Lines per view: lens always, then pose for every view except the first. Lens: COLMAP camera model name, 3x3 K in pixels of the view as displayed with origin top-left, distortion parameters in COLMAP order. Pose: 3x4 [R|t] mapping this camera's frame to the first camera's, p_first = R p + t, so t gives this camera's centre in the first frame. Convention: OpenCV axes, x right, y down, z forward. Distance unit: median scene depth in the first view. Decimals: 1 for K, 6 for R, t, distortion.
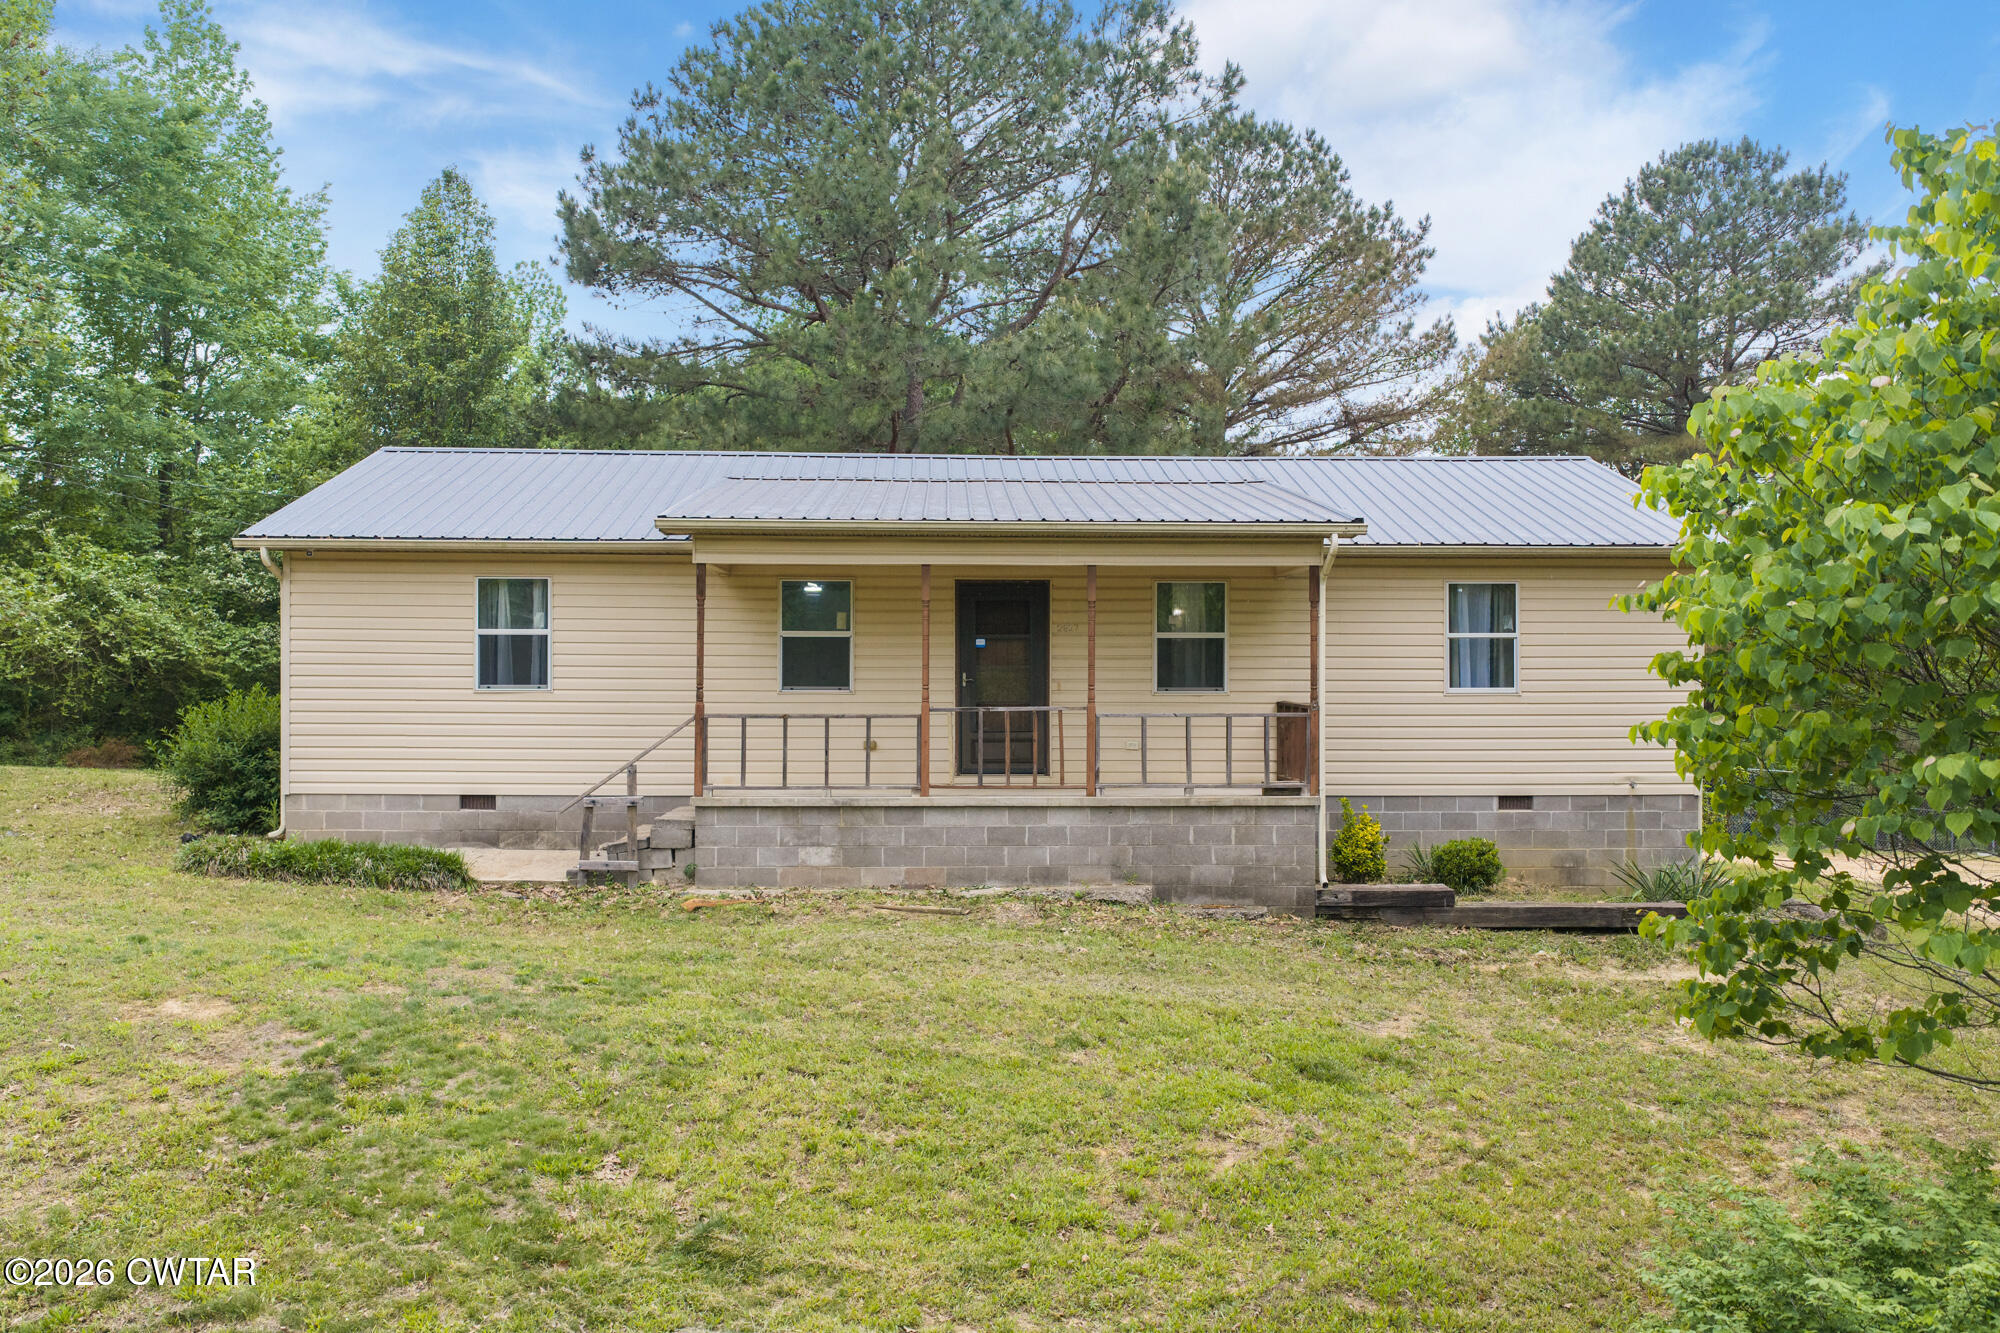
lens RADIAL K [[1630.0, 0, 1000.0], [0, 1630.0, 666.5], [0, 0, 1]] dist [0.032844, -0.003814]
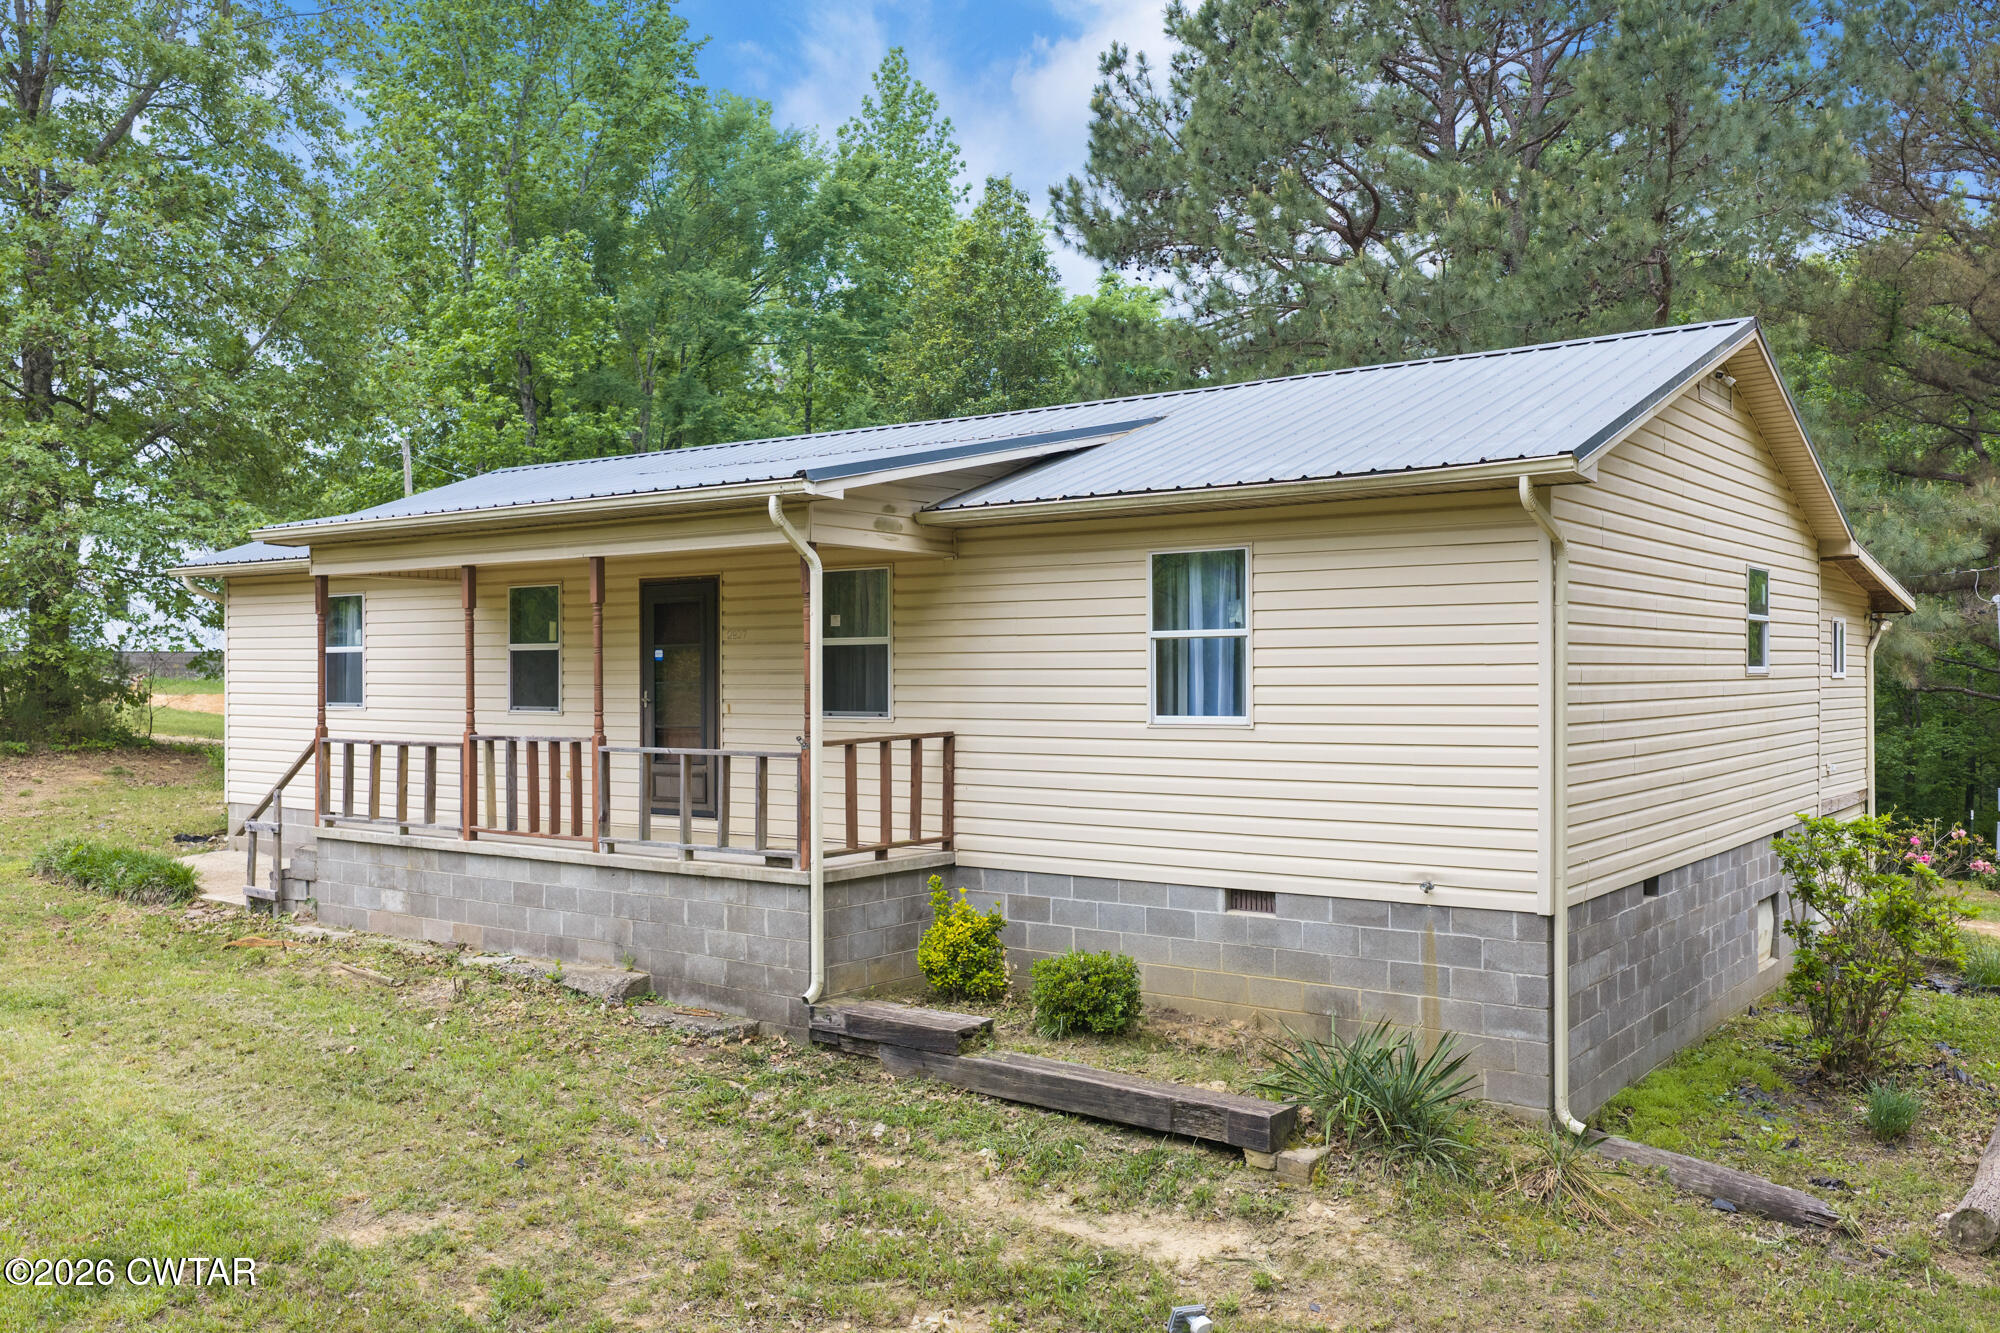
lens RADIAL K [[1630.0, 0, 1000.0], [0, 1630.0, 666.5], [0, 0, 1]] dist [0.032844, -0.003814]
pose [[0.781906, -0.006636, -0.623362, 0.639763], [0.011117, 0.999933, 0.003300, -0.009451], [0.623298, -0.009510, 0.781927, 0.463338]]
